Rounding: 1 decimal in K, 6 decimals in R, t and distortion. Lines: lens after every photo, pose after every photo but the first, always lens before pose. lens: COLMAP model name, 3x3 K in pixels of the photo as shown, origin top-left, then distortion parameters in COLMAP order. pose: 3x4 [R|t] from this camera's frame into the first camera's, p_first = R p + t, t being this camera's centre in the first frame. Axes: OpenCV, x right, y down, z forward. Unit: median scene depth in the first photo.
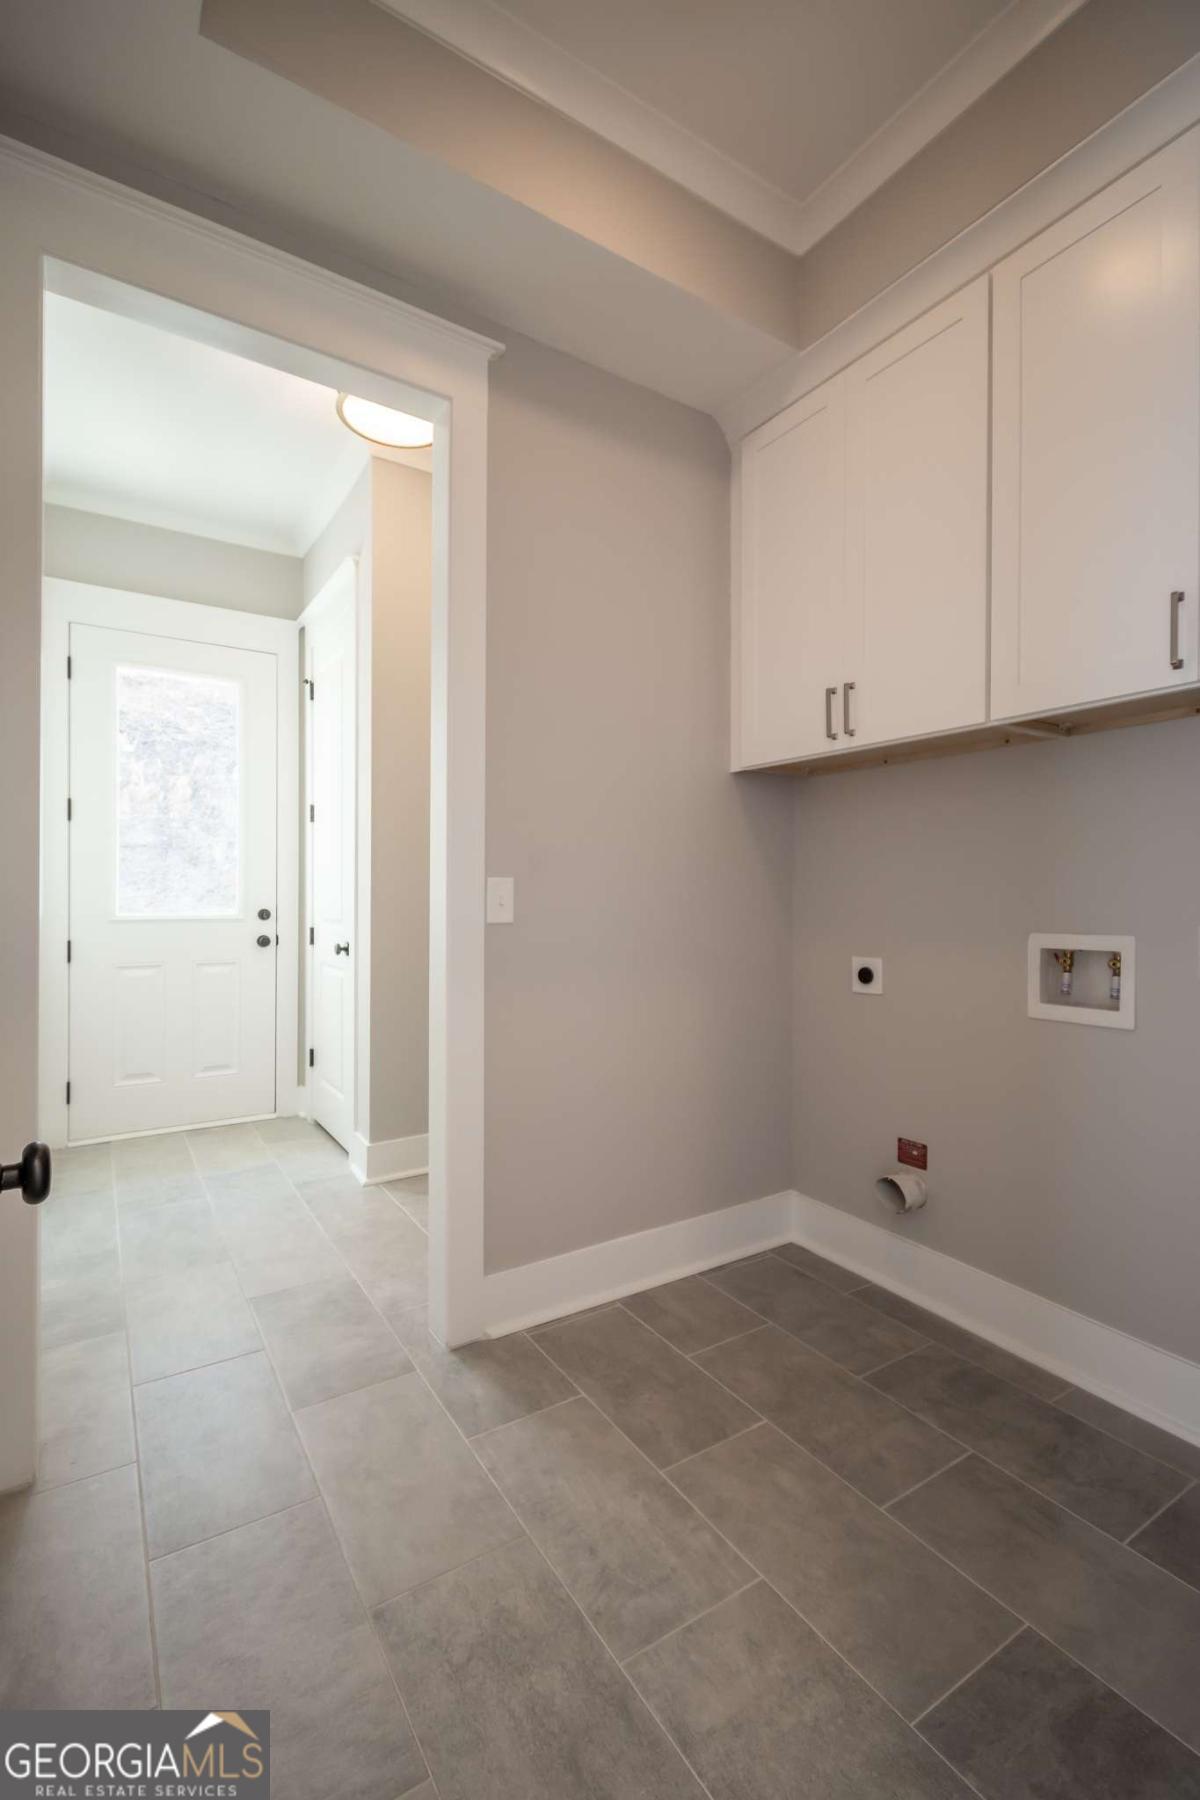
lens RADIAL K [[812.8, 0, 618.3], [0, 812.8, 894.5], [0, 0, 1]] dist [0.008979, -0.001280]
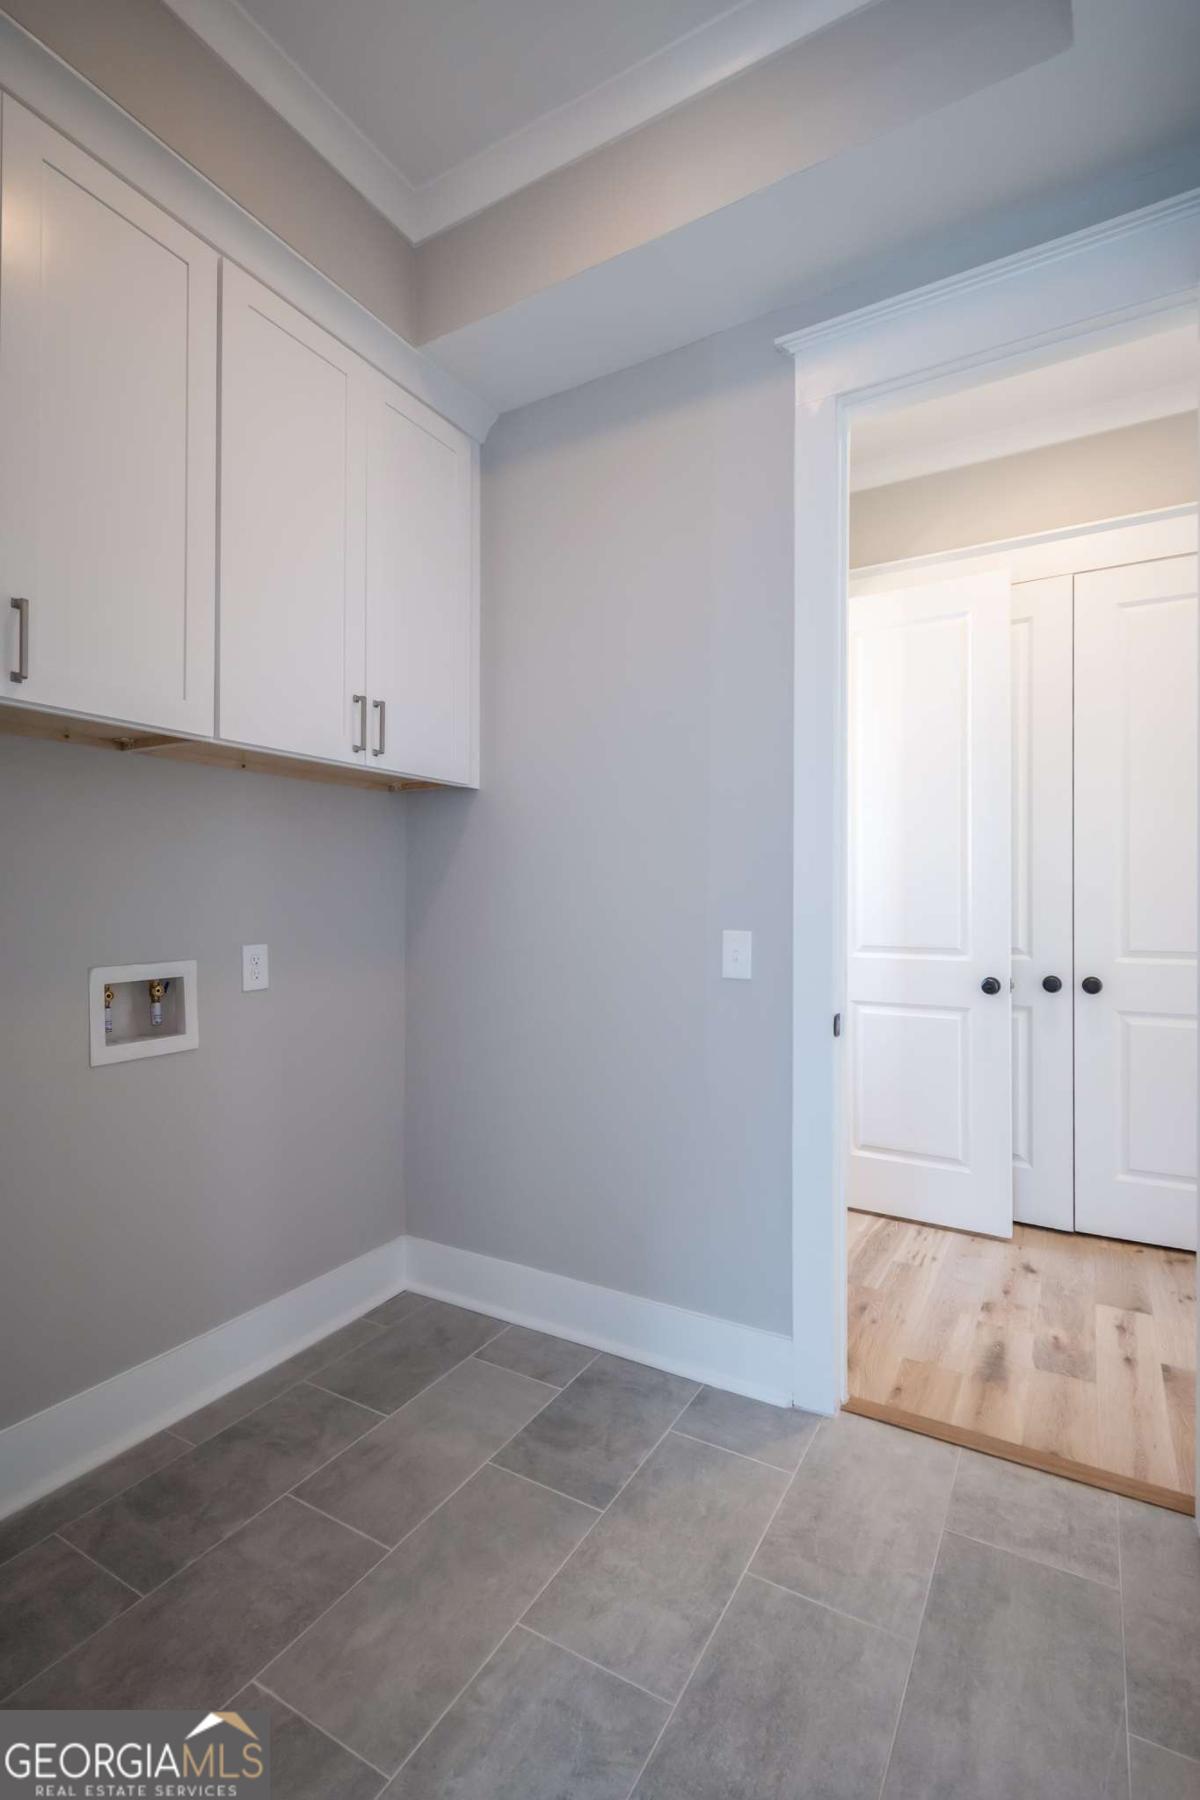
lens RADIAL K [[812.8, 0, 618.3], [0, 812.8, 894.5], [0, 0, 1]] dist [0.008979, -0.001280]
pose [[-0.442400, 0.004832, 0.896805, -0.219916], [-0.000993, 0.999982, -0.005878, -0.010657], [-0.896817, -0.003491, -0.442387, 0.381864]]
